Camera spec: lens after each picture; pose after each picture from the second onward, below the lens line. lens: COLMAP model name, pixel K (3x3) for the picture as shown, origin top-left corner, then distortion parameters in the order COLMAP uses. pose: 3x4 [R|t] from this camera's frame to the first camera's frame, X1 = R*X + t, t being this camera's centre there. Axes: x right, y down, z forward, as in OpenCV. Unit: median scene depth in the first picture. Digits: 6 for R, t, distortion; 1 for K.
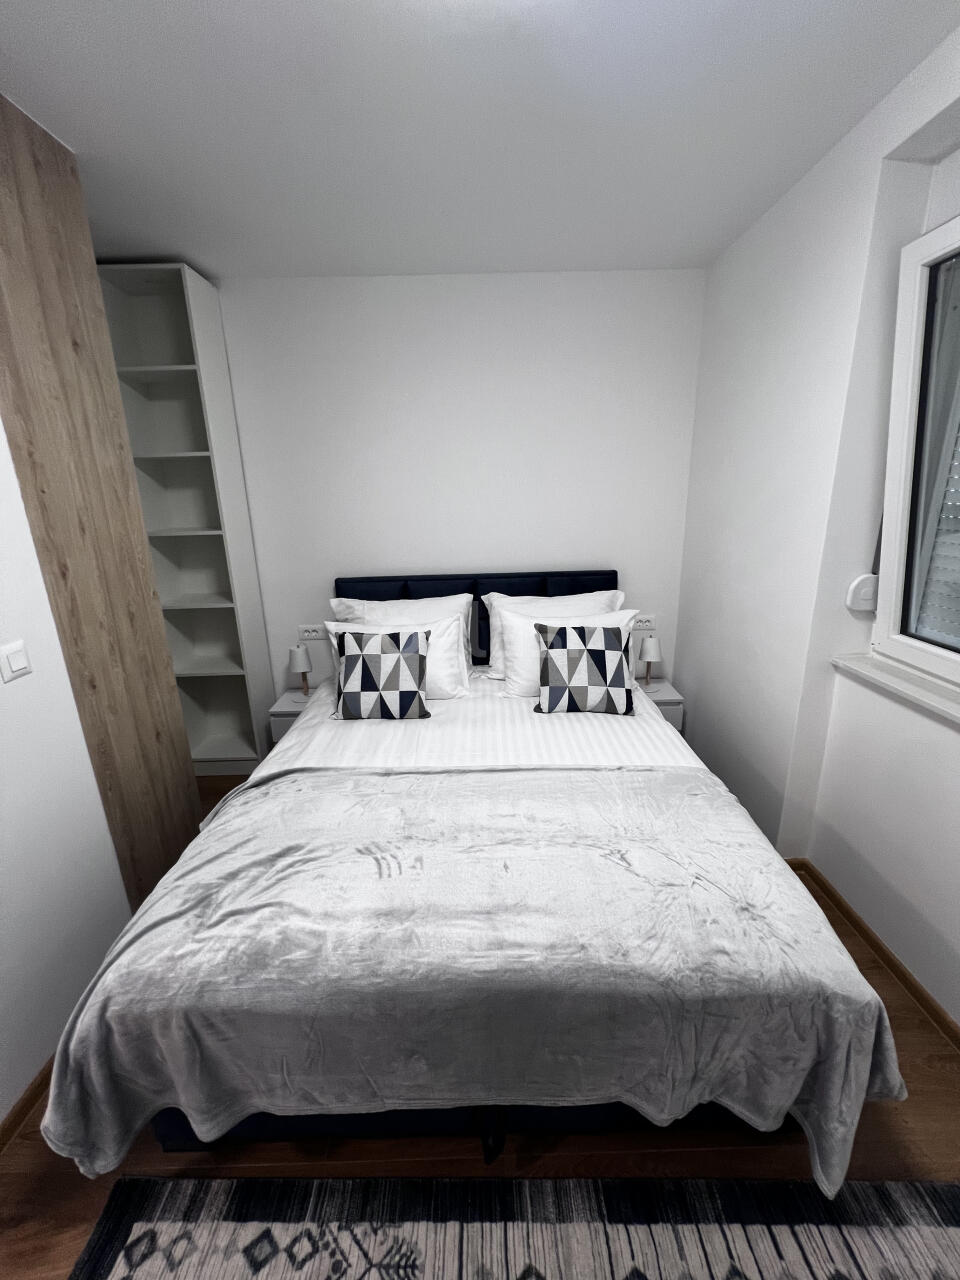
lens RADIAL K [[516.3, 0, 480.6], [0, 516.3, 640.6], [0, 0, 1]] dist [-0.002248, 0.000224]
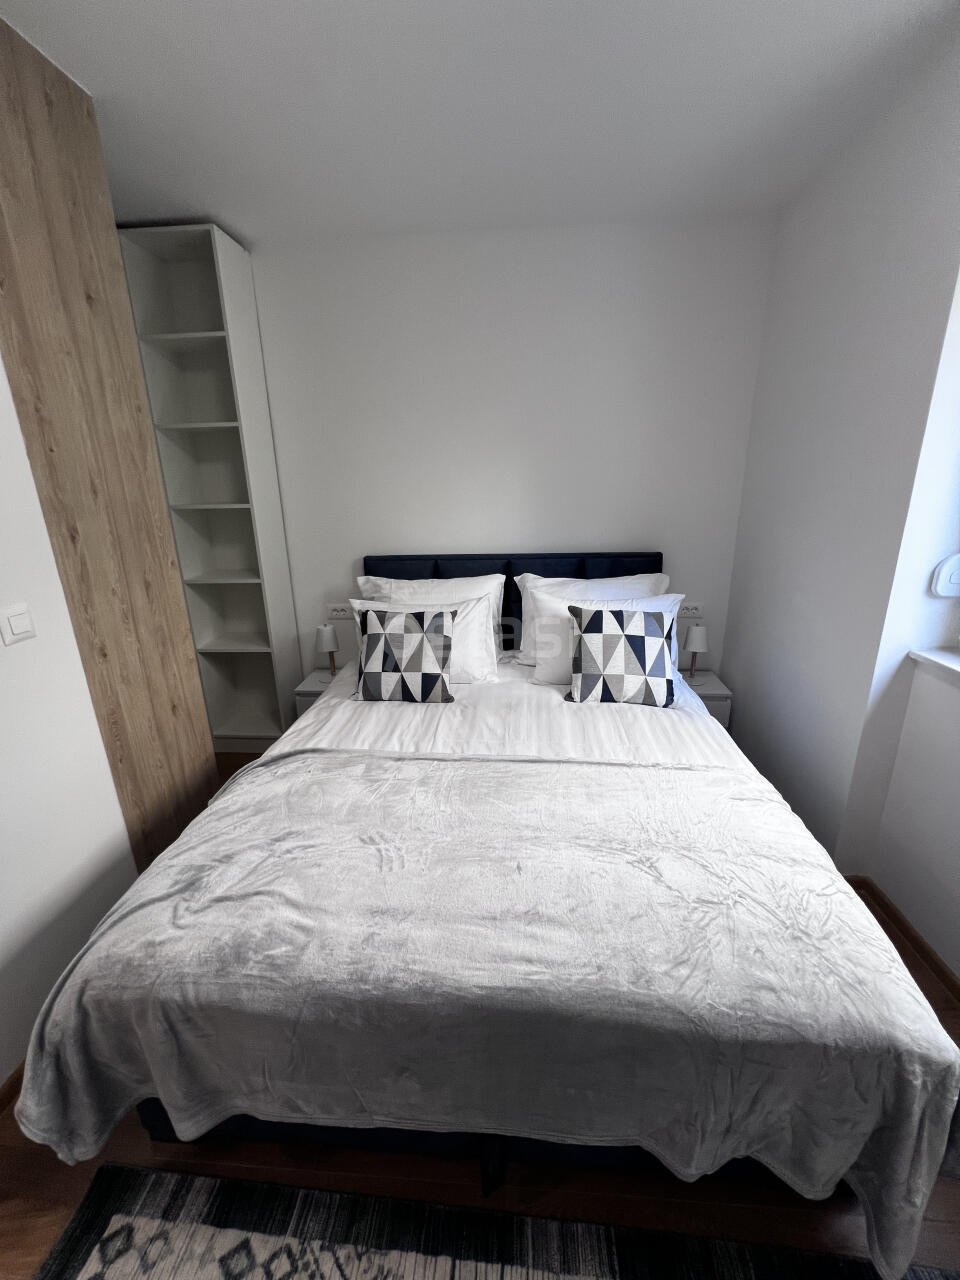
lens RADIAL K [[514.0, 0, 481.4], [0, 514.0, 640.9], [0, 0, 1]] dist [-0.003526, 0.000883]
pose [[0.996174, 0.029483, -0.082266, 0.044788], [-0.028007, 0.999426, 0.019035, 0.028563], [0.082780, -0.016658, 0.996429, 0.111467]]
